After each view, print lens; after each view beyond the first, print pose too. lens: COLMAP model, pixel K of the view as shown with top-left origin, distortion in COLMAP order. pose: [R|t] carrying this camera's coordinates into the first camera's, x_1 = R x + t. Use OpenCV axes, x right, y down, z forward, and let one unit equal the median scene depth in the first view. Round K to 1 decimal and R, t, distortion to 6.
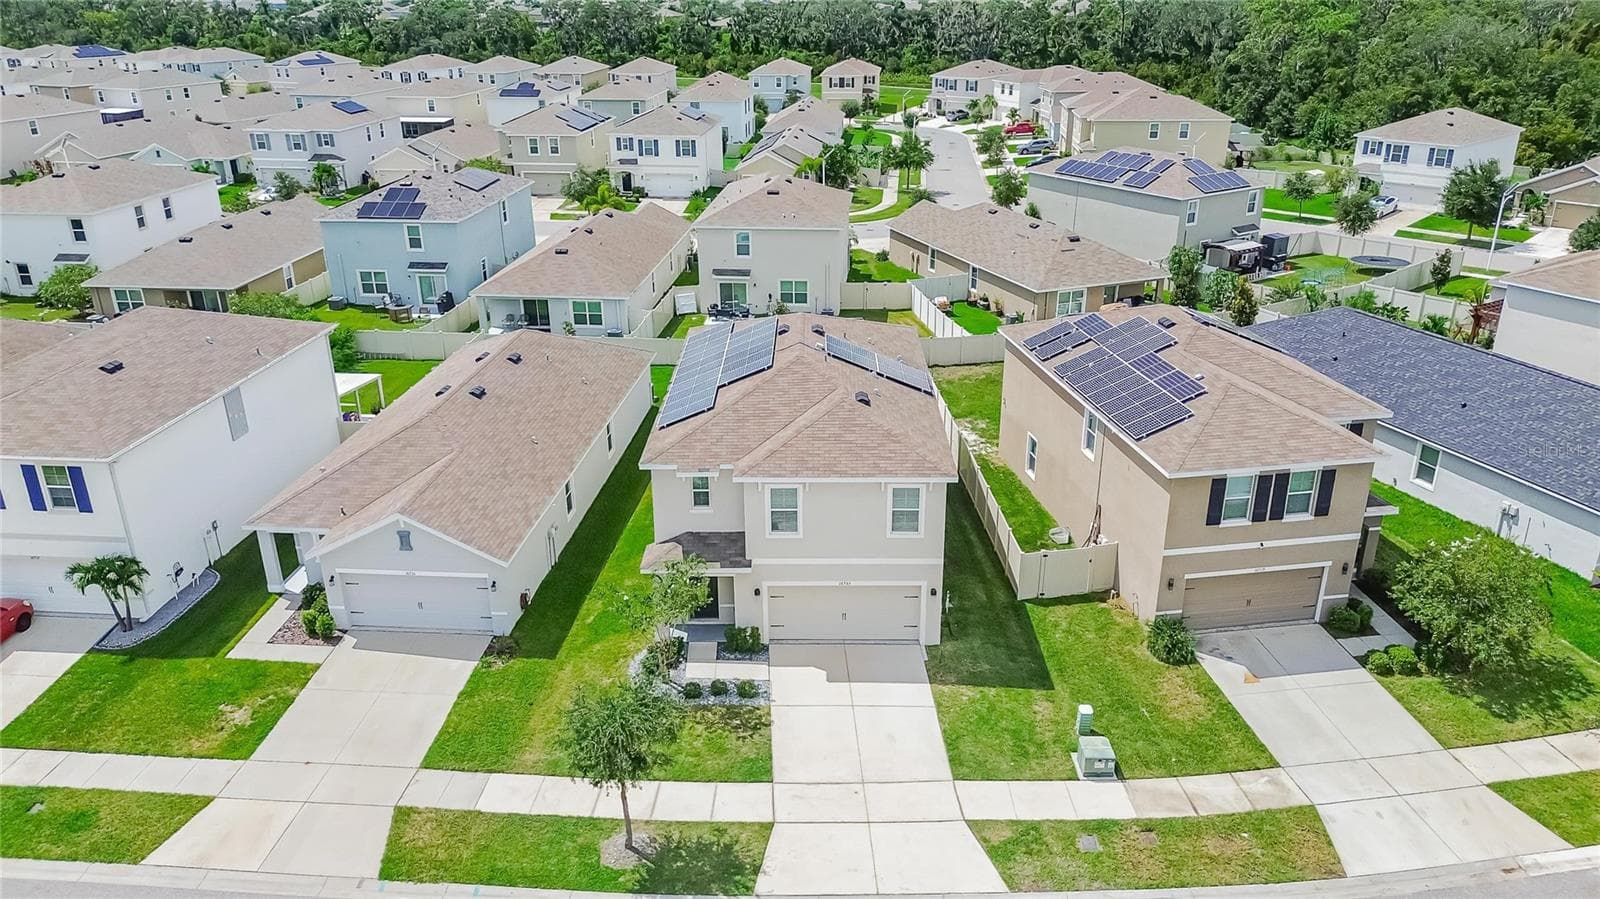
lens RADIAL K [[1134.9, 0, 809.9], [0, 1134.9, 448.5], [0, 0, 1]] dist [0.067299, -0.080885]
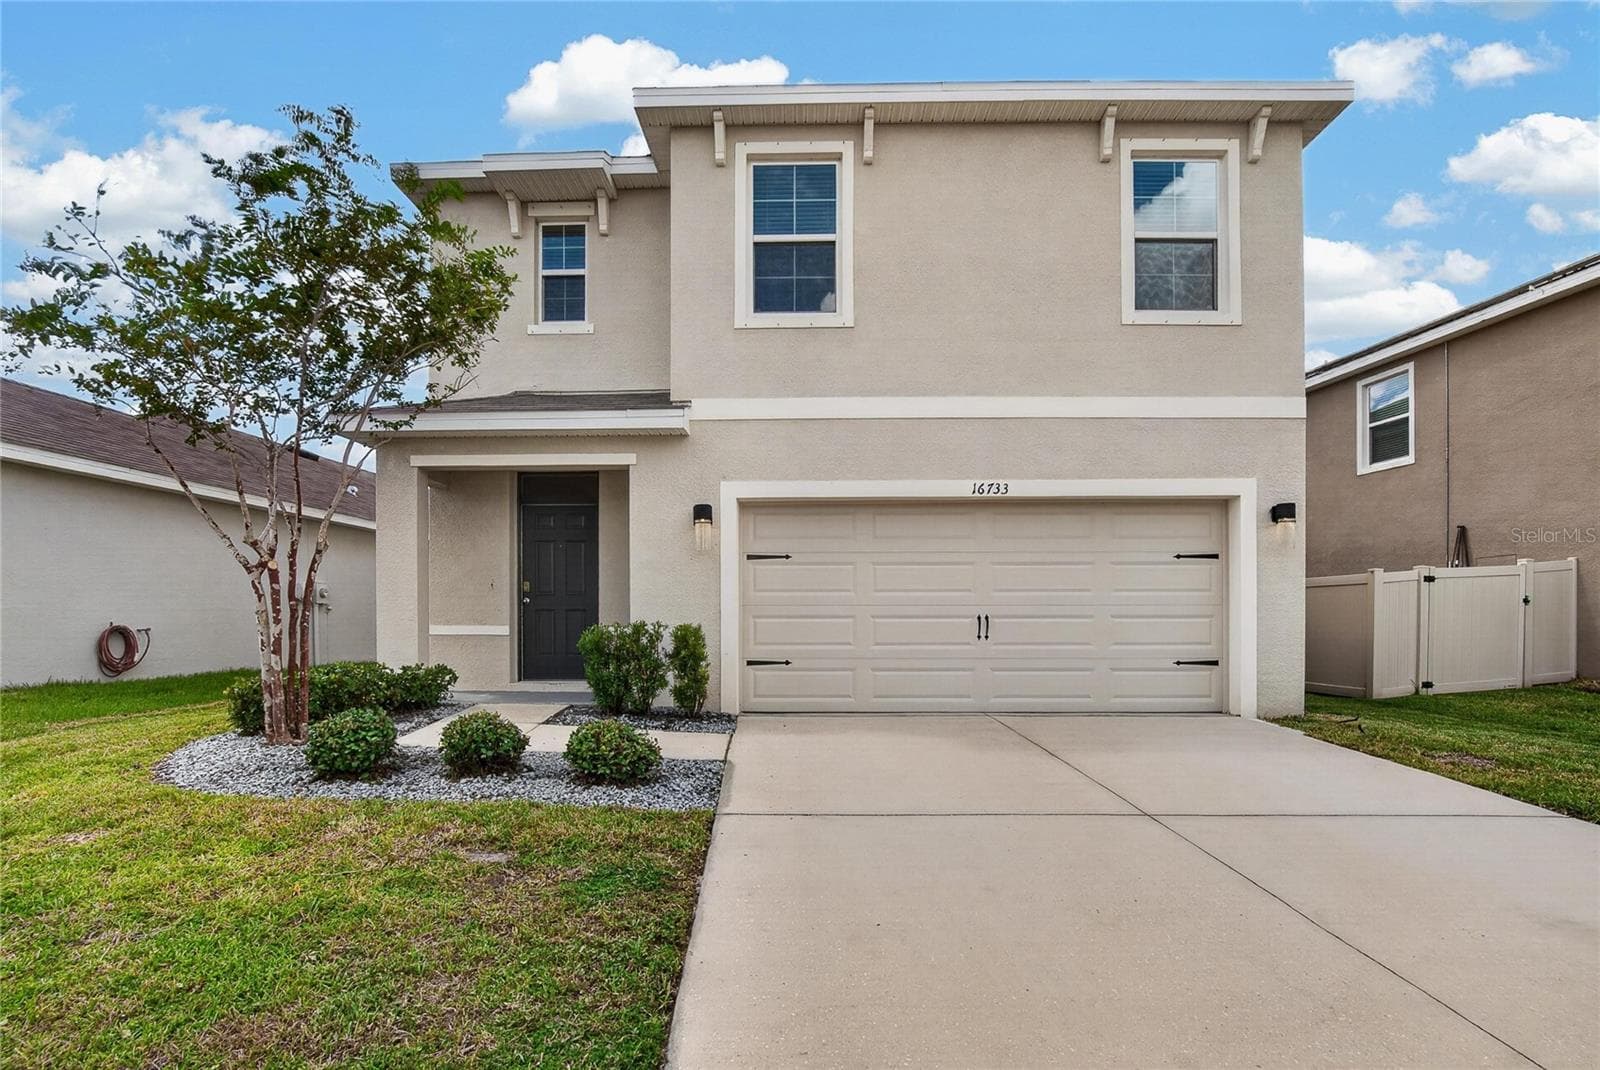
lens RADIAL K [[745.7, 0, 787.2], [0, 745.7, 626.7], [0, 0, 1]] dist [-0.025983, 0.000117]
pose [[0.999703, 0.004787, -0.023914, -0.018318], [-0.013380, 0.927452, -0.373702, 0.224229], [0.020390, 0.373911, 0.927241, 0.804320]]
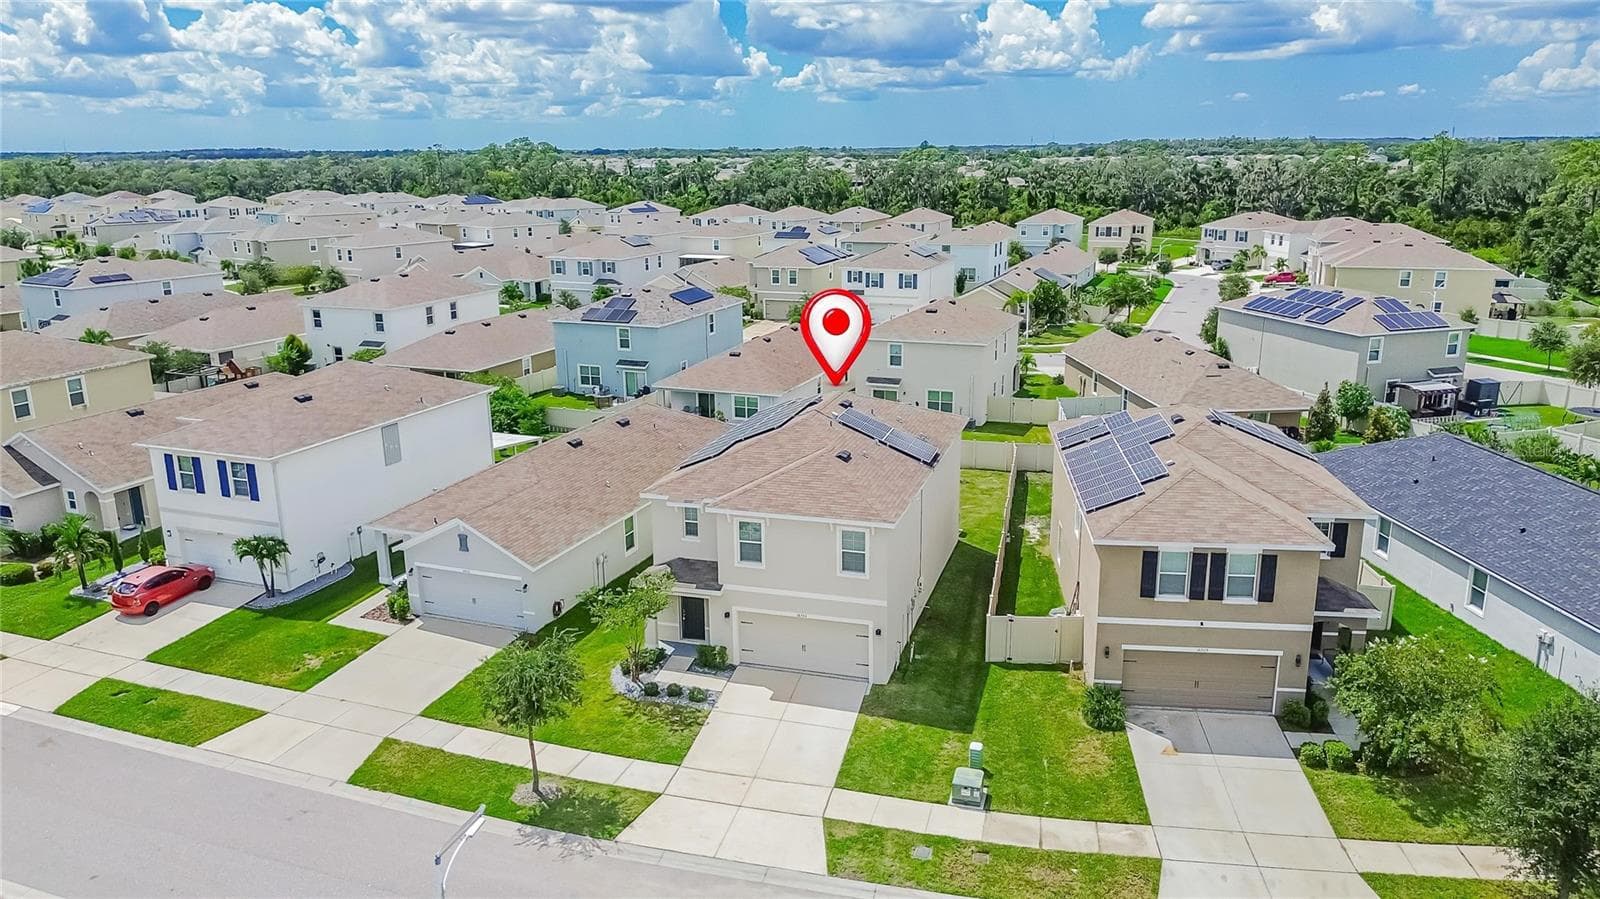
lens RADIAL K [[1134.9, 0, 809.9], [0, 1134.9, 448.5], [0, 0, 1]] dist [0.067299, -0.080885]
pose [[0.960075, 0.068219, -0.271298, 0.321721], [-0.102841, 0.987968, -0.115509, 0.082377], [0.260154, 0.138798, 0.955539, -0.085505]]
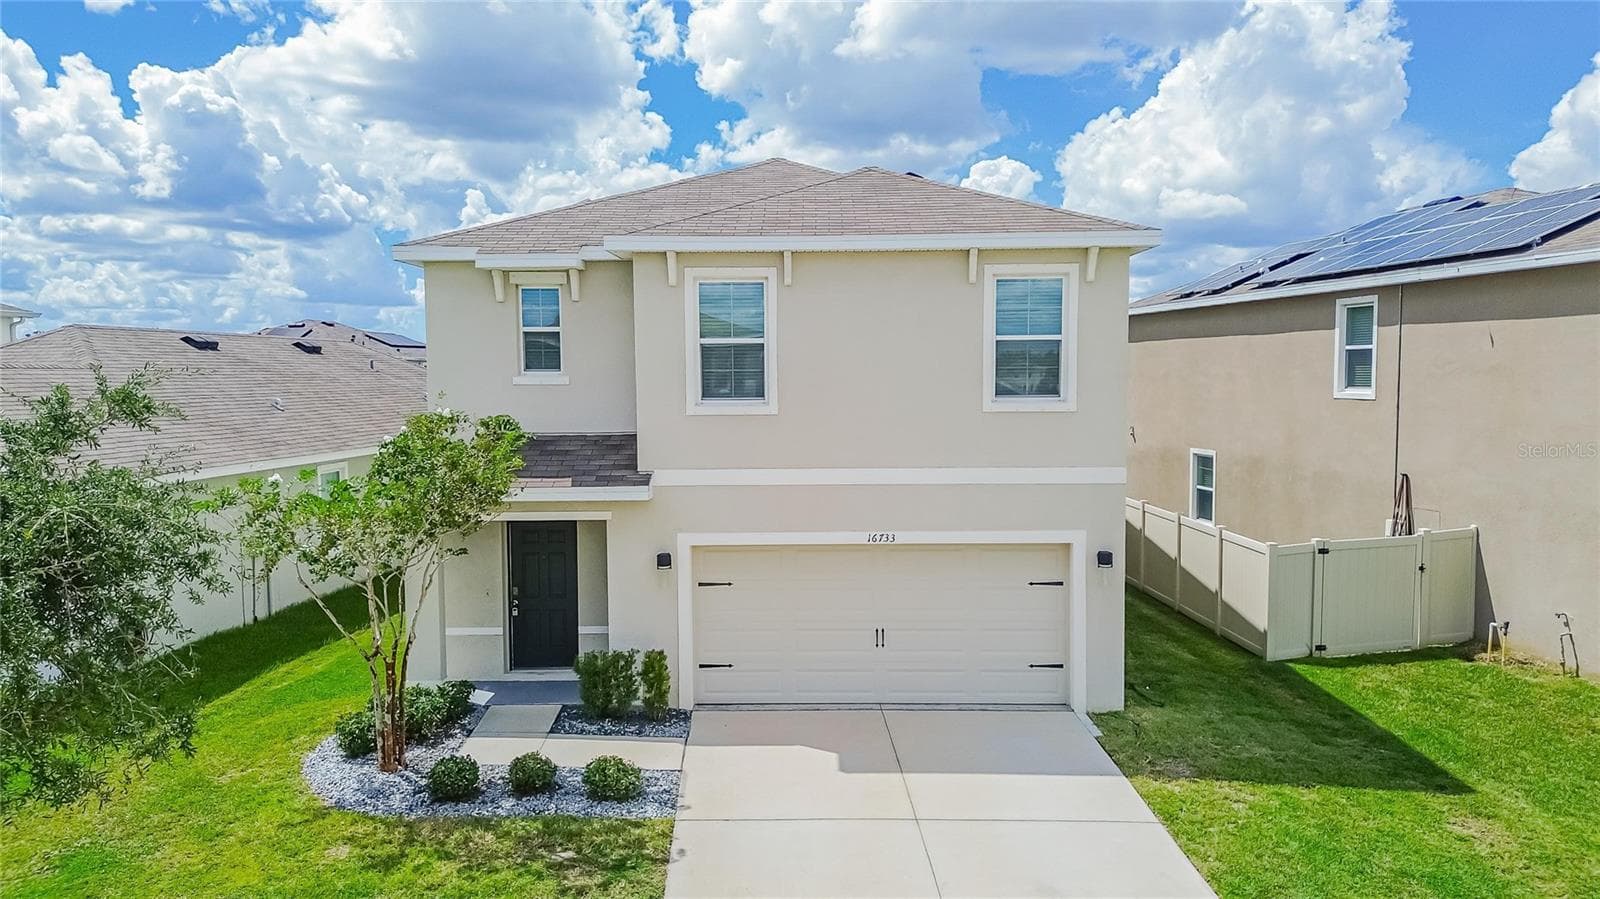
lens RADIAL K [[1134.9, 0, 809.9], [0, 1134.9, 448.5], [0, 0, 1]] dist [0.067299, -0.080885]
pose [[0.999981, -0.002186, -0.005777, 0.007361], [0.000234, 0.948031, -0.318179, 0.211529], [0.006172, 0.318171, 0.948013, 0.590794]]
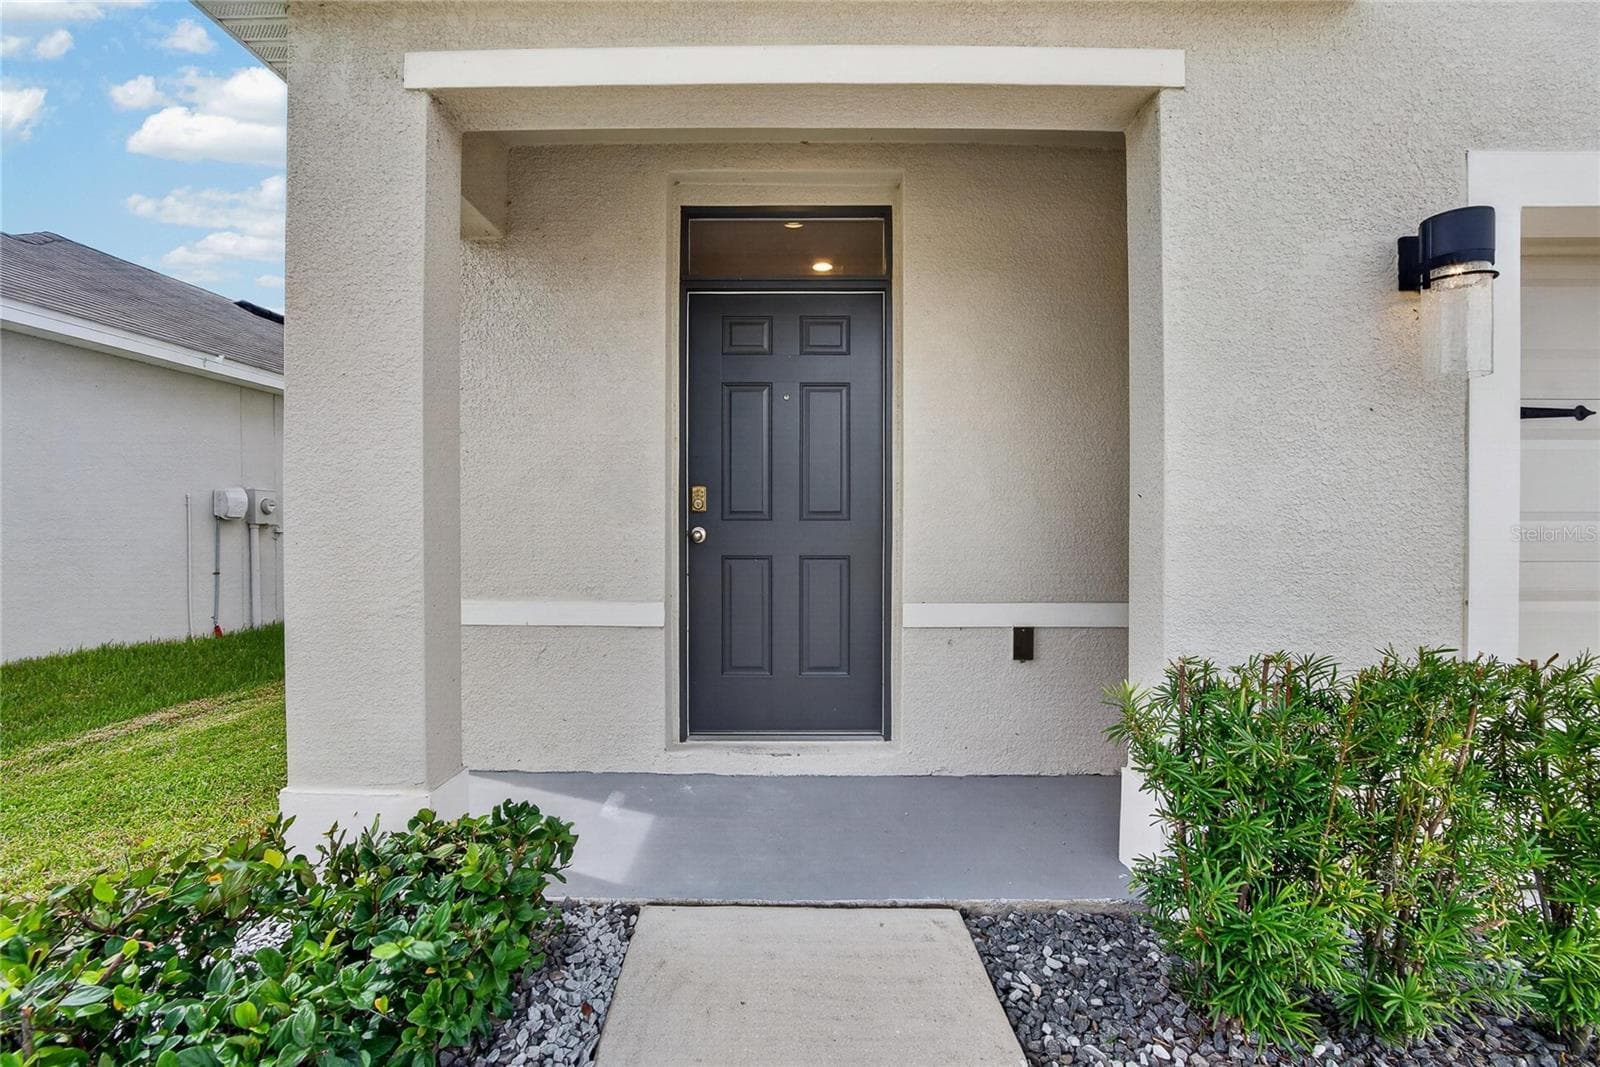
lens RADIAL K [[709.9, 0, 796.1], [0, 709.9, 539.5], [0, 0, 1]] dist [-0.041767, 0.000022]
pose [[0.999997, 0.001840, -0.001775, -0.094292], [-0.002367, 0.928974, -0.370137, 0.163035], [0.000968, 0.370140, 0.928975, 0.935218]]
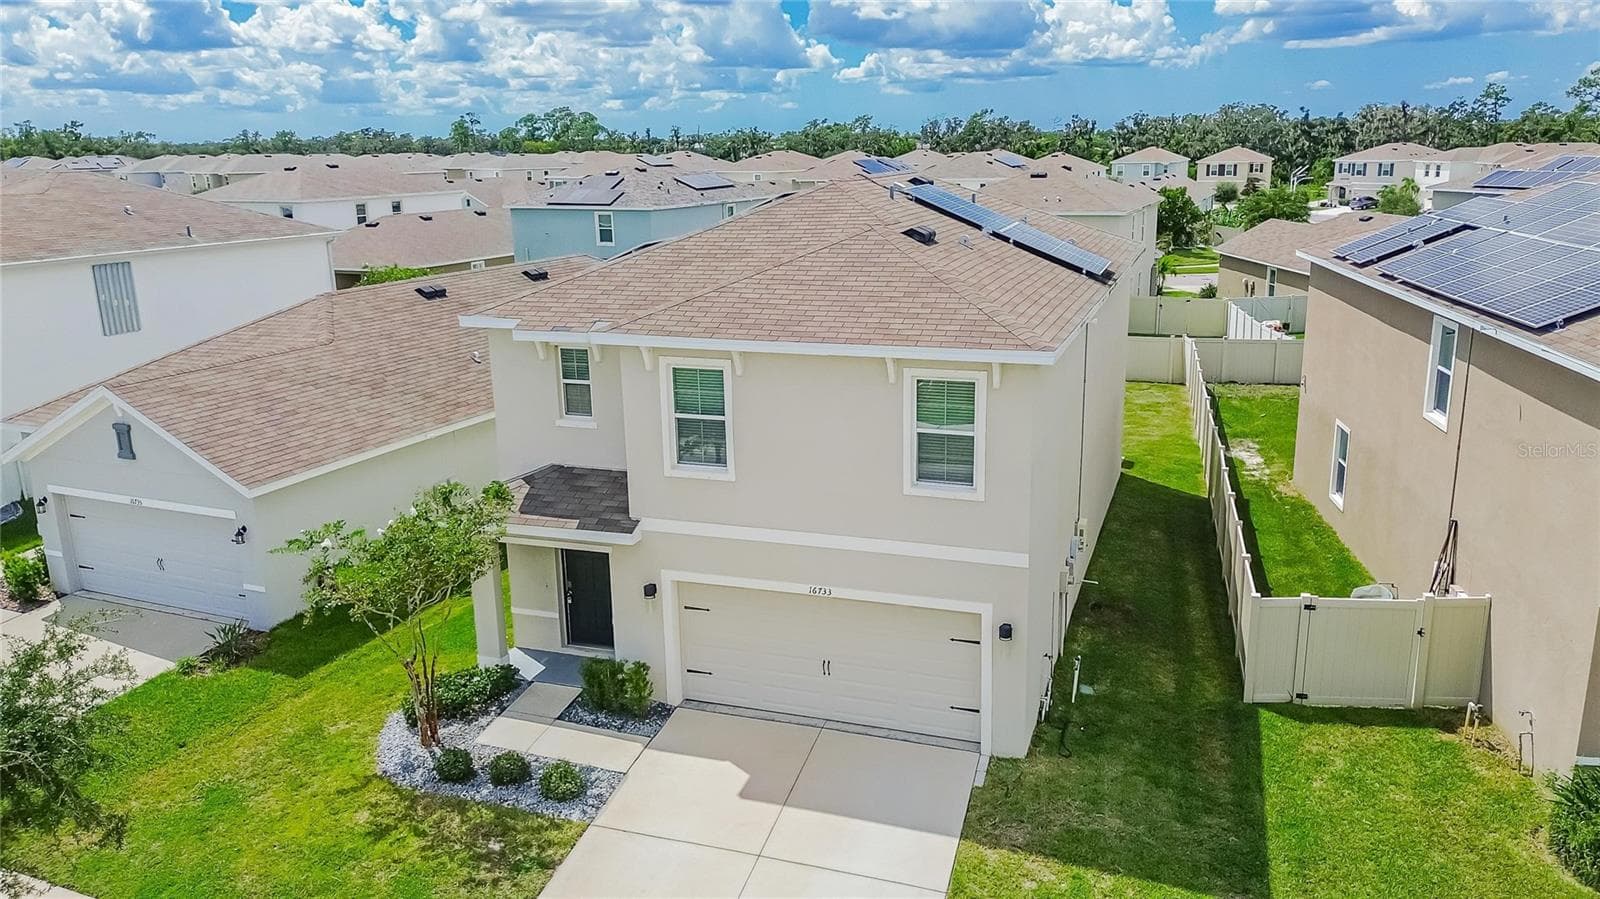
lens RADIAL K [[1176.0, 0, 834.7], [0, 1176.0, 433.1], [0, 0, 1]] dist [0.062130, -0.084205]
pose [[0.950945, 0.065266, -0.302397, 0.174975], [-0.108210, 0.985918, -0.127500, 0.112745], [0.289817, 0.153968, 0.944616, 0.517124]]
